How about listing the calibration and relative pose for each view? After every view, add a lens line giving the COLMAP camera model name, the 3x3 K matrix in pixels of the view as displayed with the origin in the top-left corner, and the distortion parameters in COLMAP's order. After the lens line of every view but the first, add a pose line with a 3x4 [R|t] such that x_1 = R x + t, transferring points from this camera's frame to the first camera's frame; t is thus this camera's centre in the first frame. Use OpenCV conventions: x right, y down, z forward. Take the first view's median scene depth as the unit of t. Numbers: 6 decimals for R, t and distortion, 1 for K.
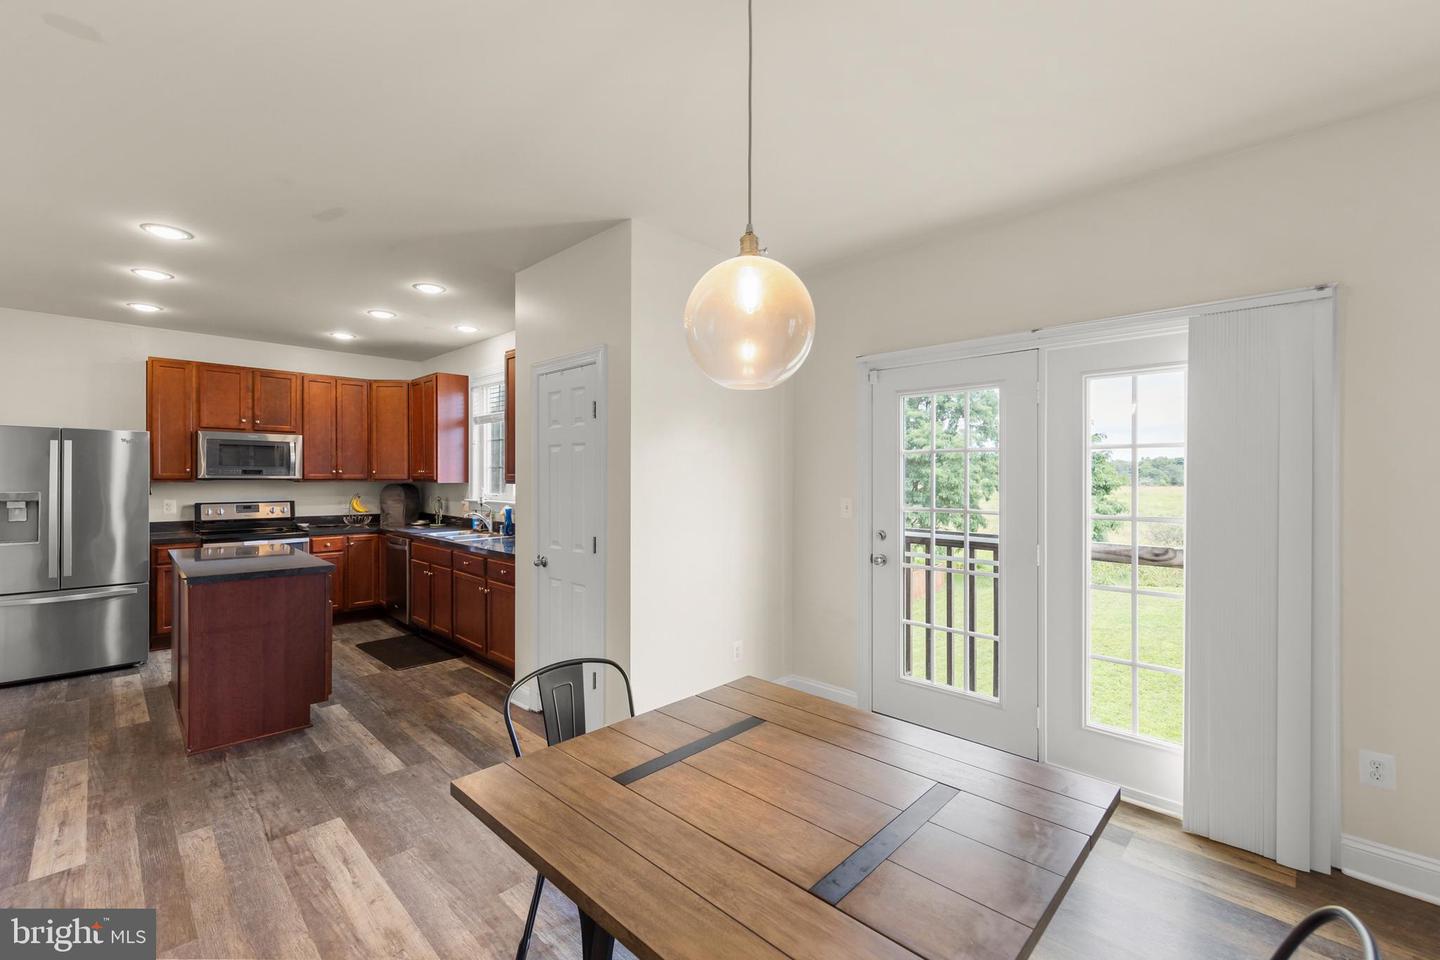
lens RADIAL K [[612.7, 0, 717.7], [0, 612.7, 487.1], [0, 0, 1]] dist [0.002966, 0.000045]
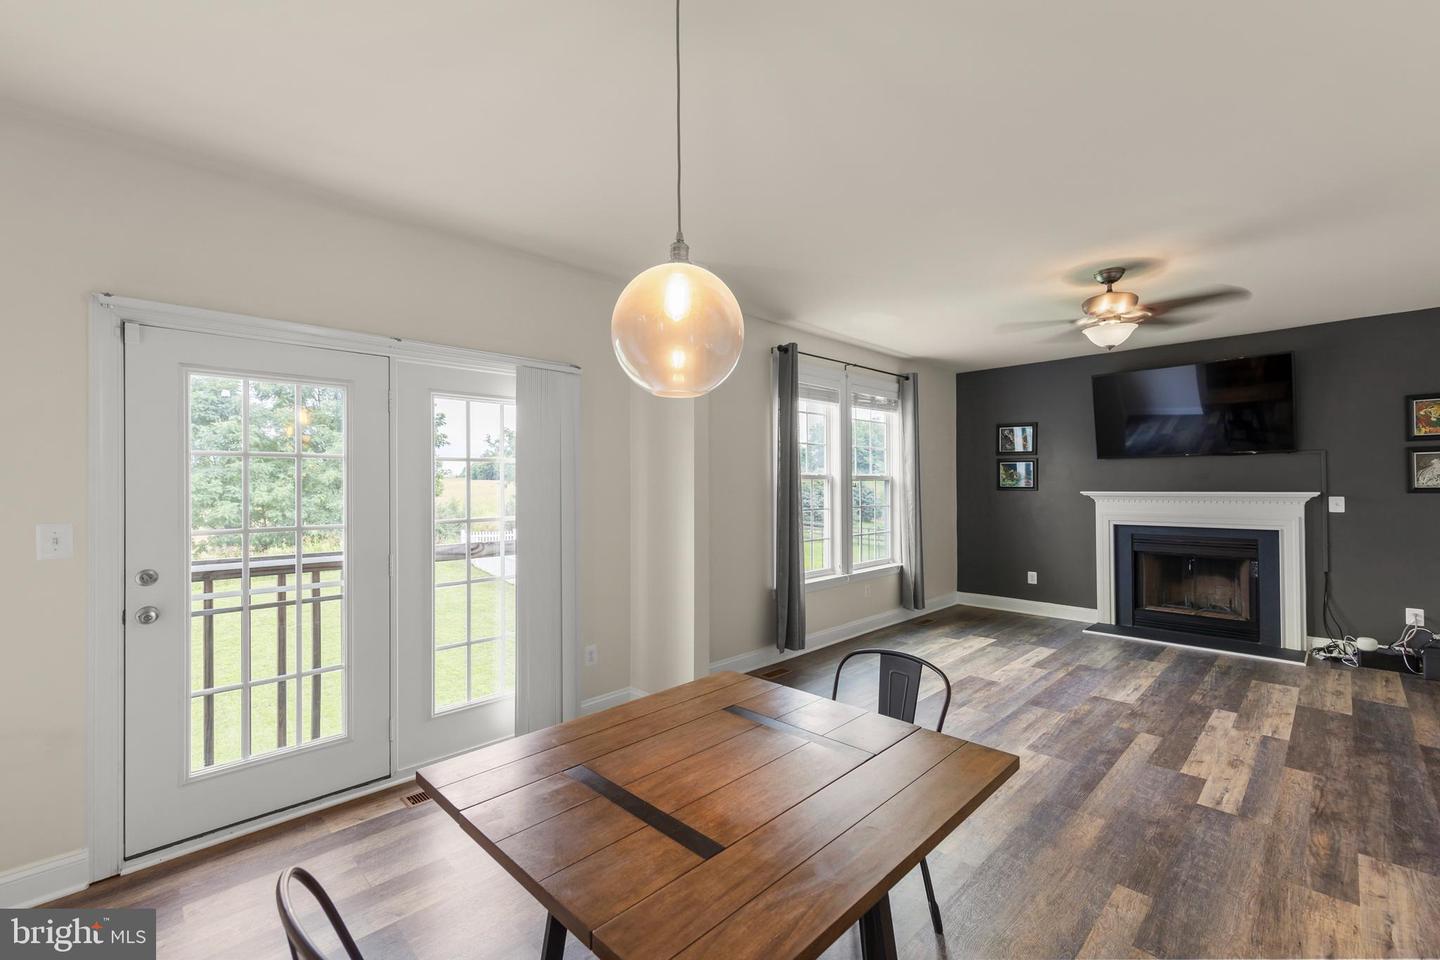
lens RADIAL K [[612.7, 0, 717.7], [0, 612.7, 487.1], [0, 0, 1]] dist [0.002966, 0.000045]
pose [[0.014059, -0.008427, 0.999866, -0.534071], [0.026039, 0.999628, 0.008059, -0.011320], [-0.999562, 0.025922, 0.014274, 0.526292]]
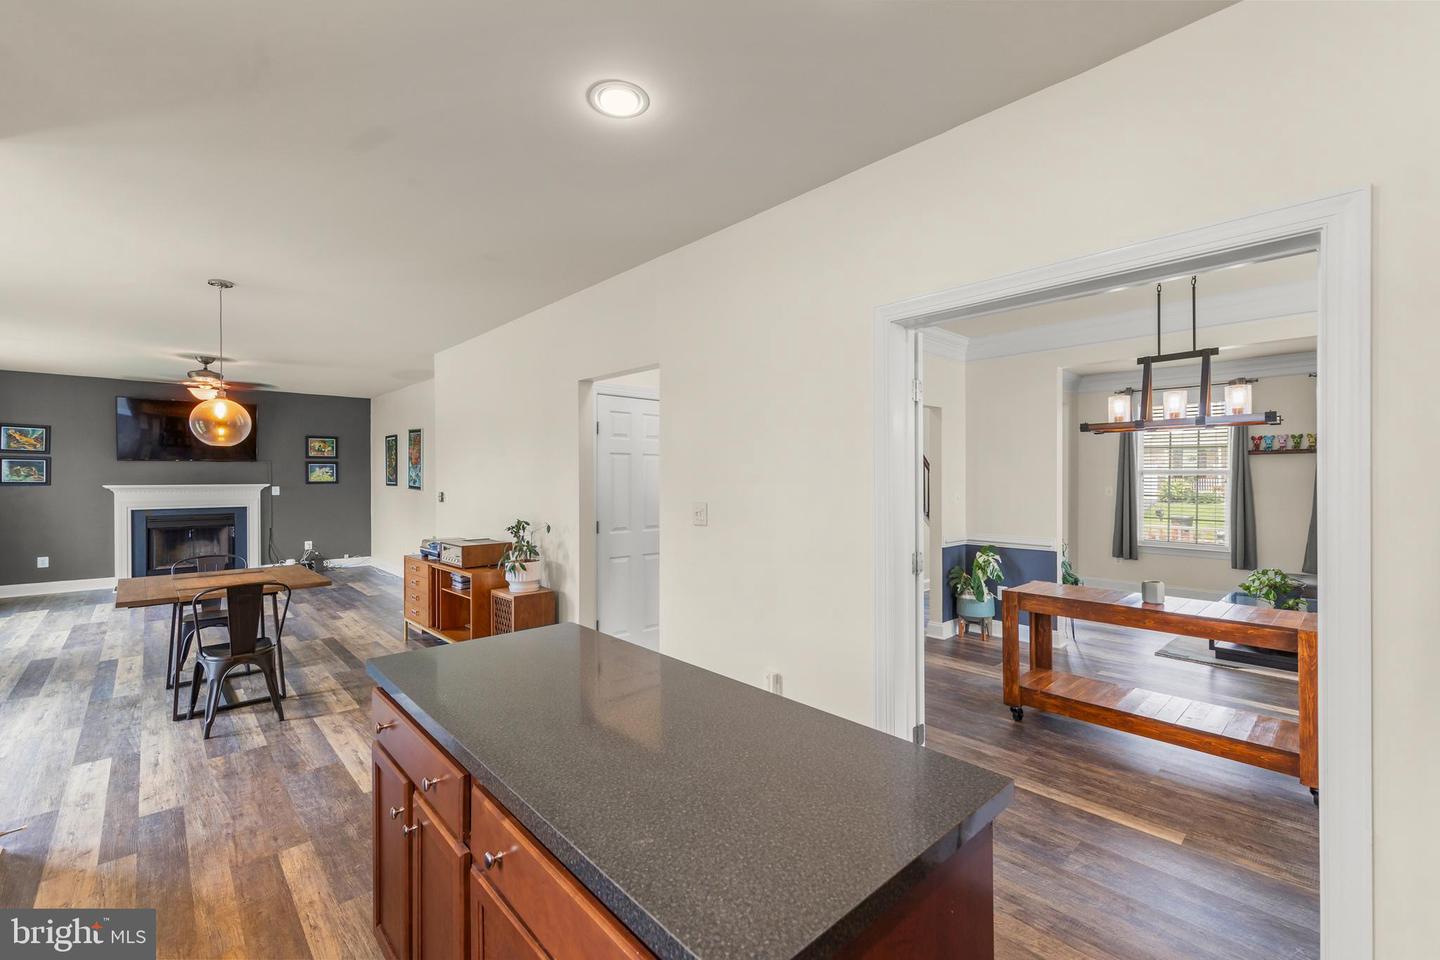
lens RADIAL K [[597.7, 0, 721.6], [0, 597.7, 479.8], [0, 0, 1]] dist [0.001334, 0.000039]
pose [[-0.999575, -0.002008, 0.029080, -1.270153], [-0.001271, 0.999678, 0.025338, -0.045224], [-0.029122, 0.025290, -0.999256, 2.014159]]
